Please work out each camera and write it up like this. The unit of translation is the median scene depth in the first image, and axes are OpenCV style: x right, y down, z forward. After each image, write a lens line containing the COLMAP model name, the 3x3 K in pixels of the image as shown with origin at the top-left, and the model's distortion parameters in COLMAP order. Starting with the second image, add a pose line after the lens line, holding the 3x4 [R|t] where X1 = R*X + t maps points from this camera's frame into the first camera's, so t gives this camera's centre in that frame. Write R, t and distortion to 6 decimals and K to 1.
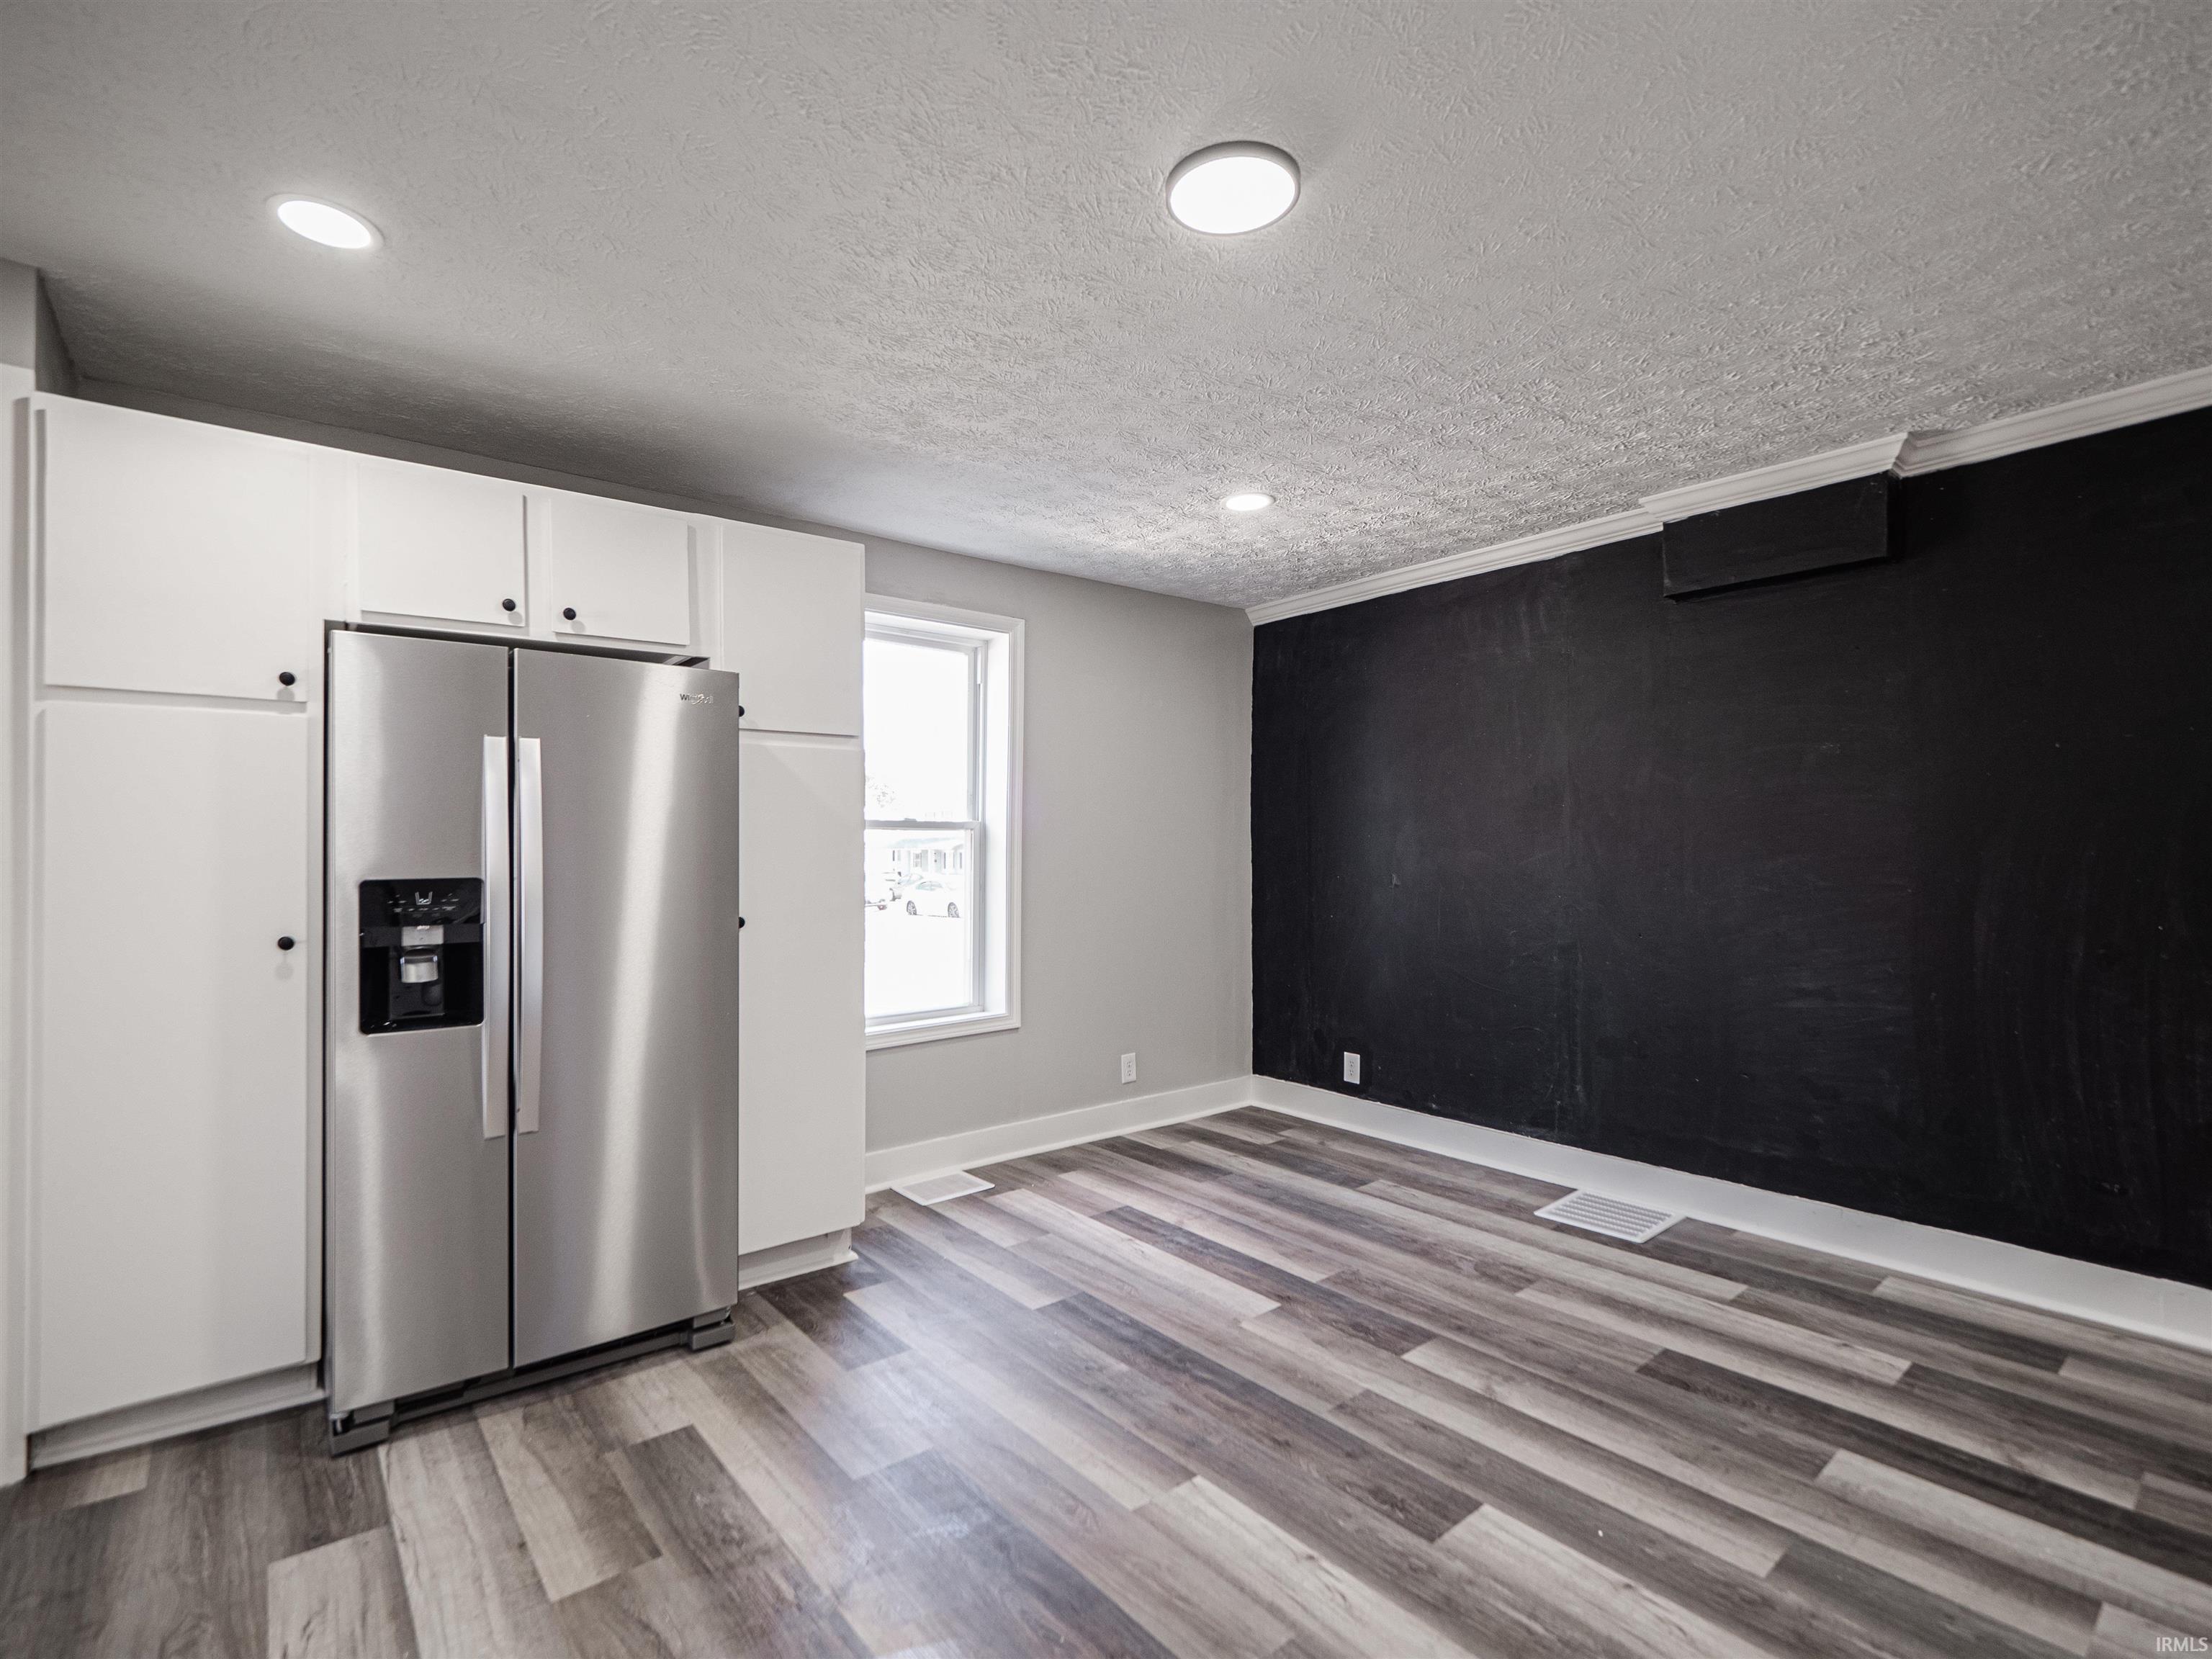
lens RADIAL K [[1044.4, 0, 1086.3], [0, 1044.4, 833.2], [0, 0, 1]] dist [0.003354, -0.001816]
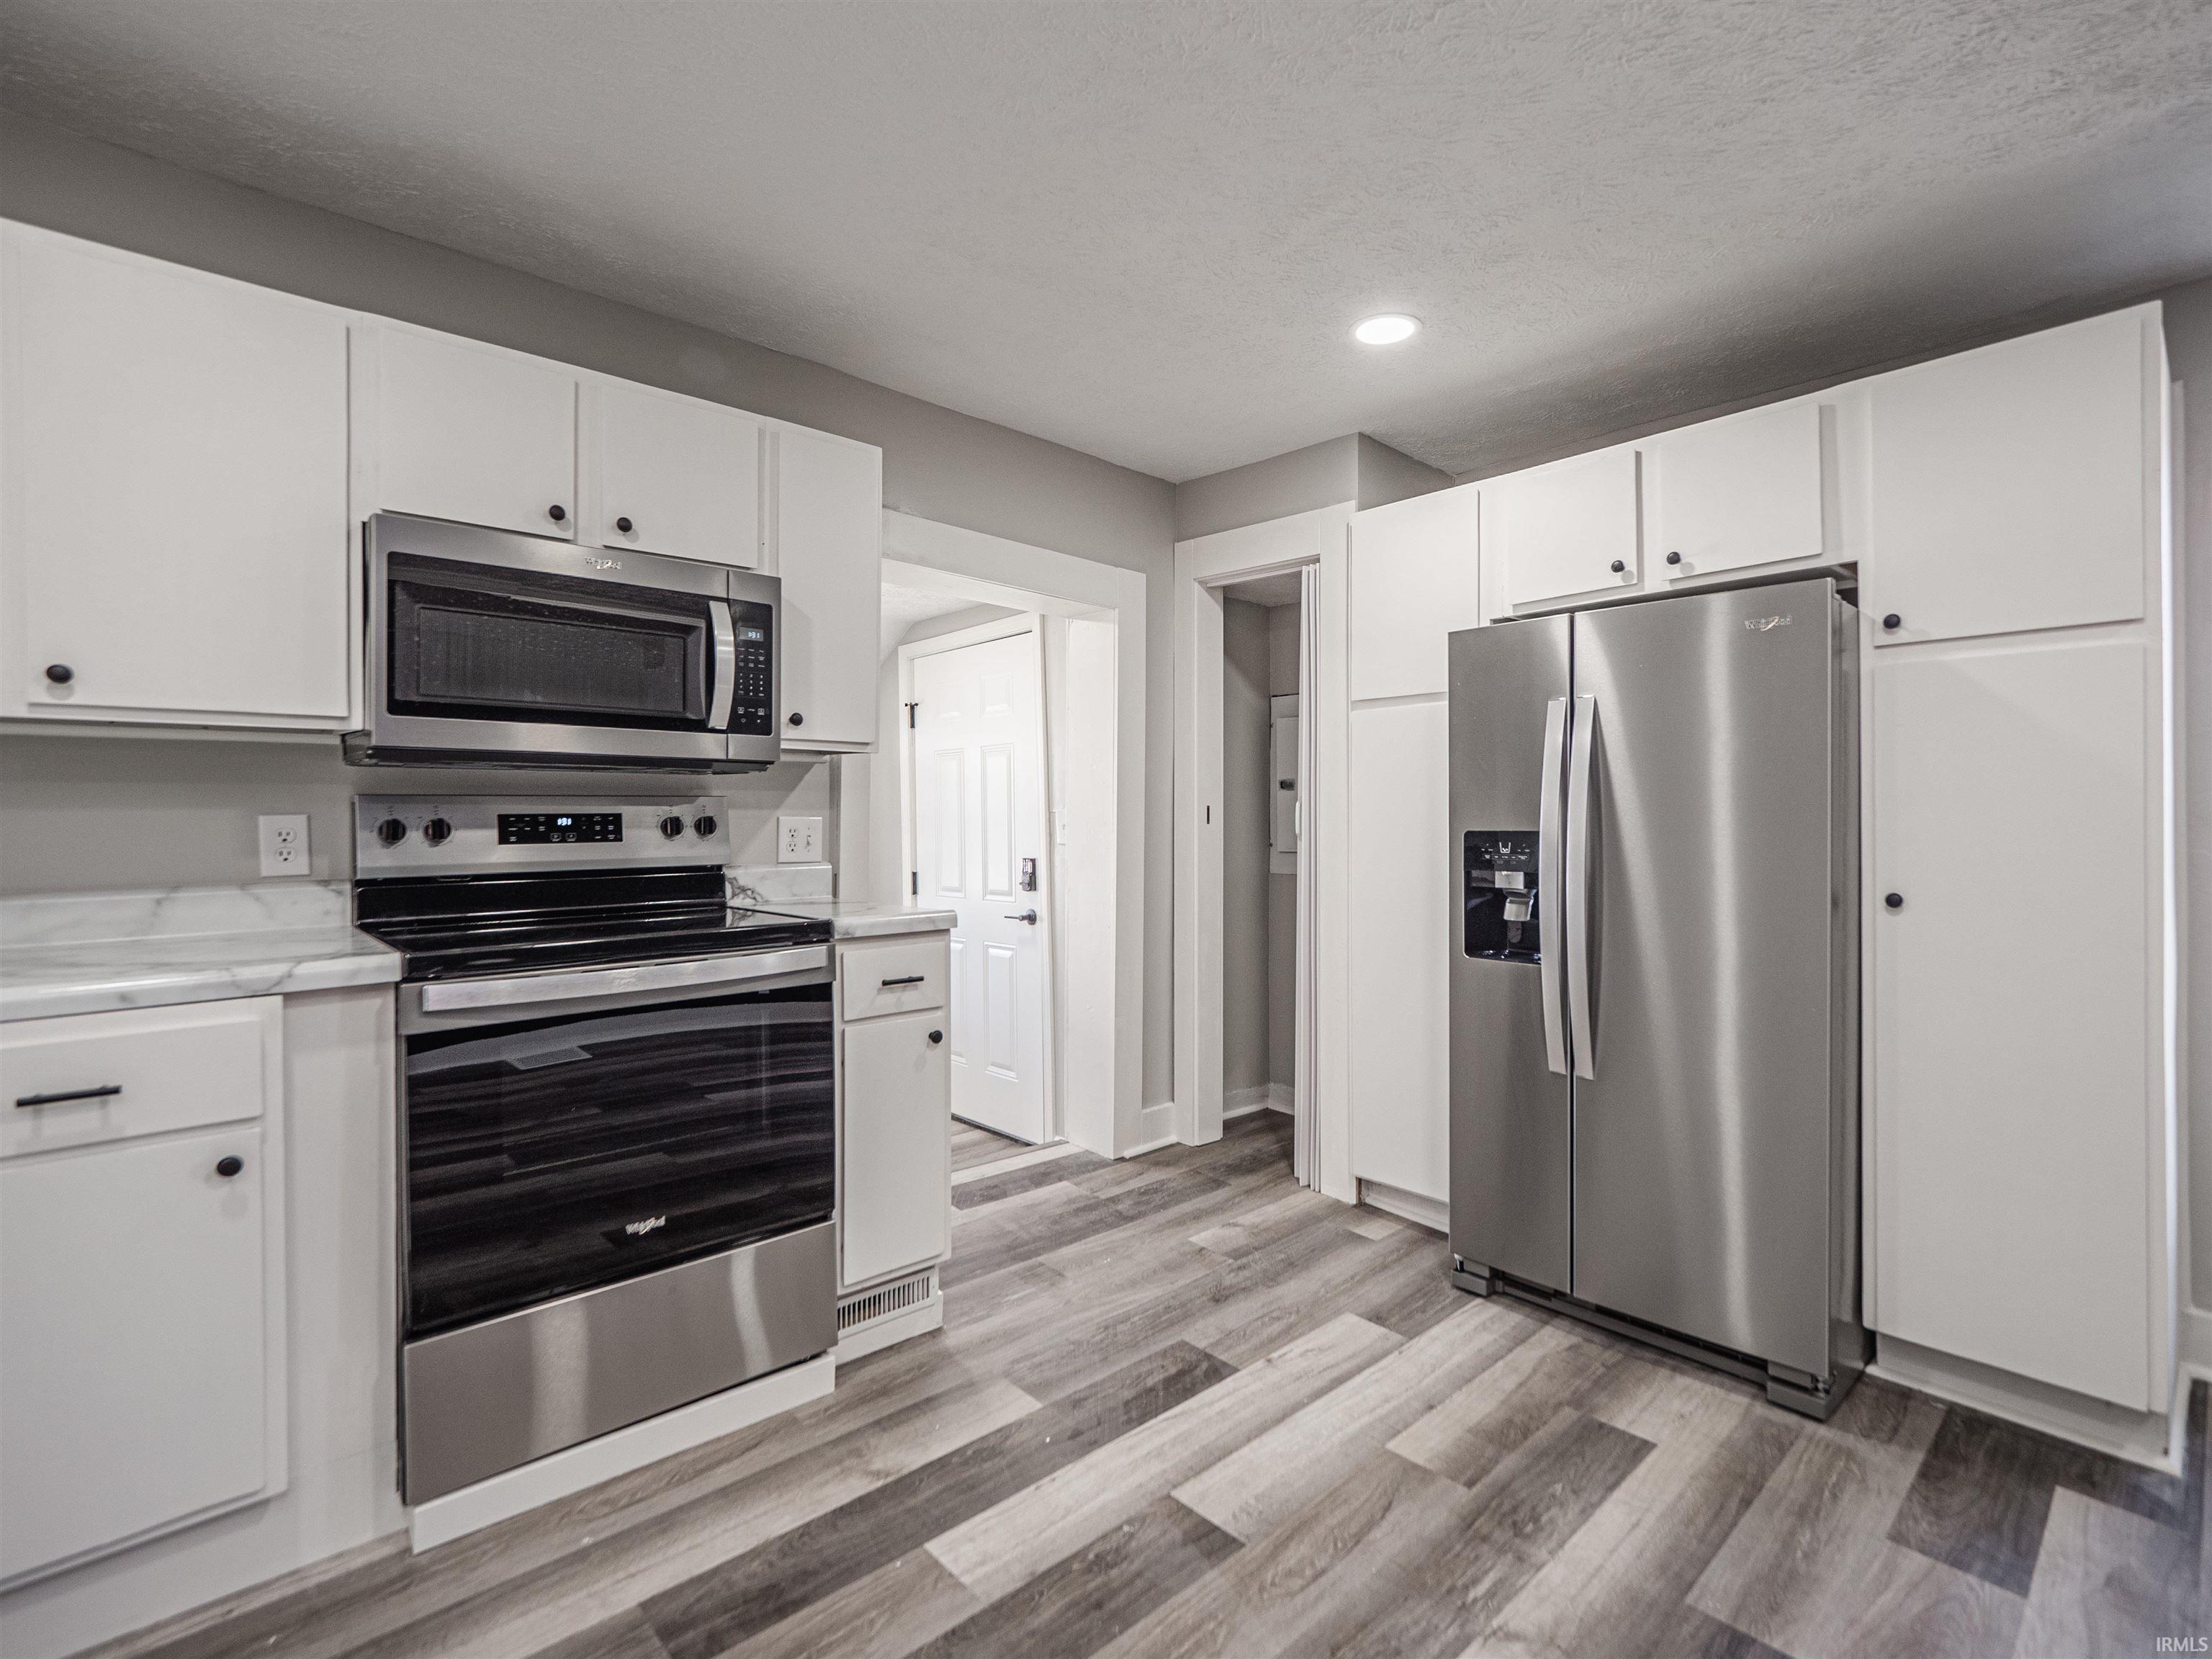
lens RADIAL K [[1044.4, 0, 1101.0], [0, 1044.4, 816.5], [0, 0, 1]] dist [0.003354, -0.001816]
pose [[0.063903, 0.002138, -0.997954, 0.489108], [0.013072, 0.999910, 0.002979, 0.018657], [0.997871, -0.013235, 0.063869, 0.478009]]
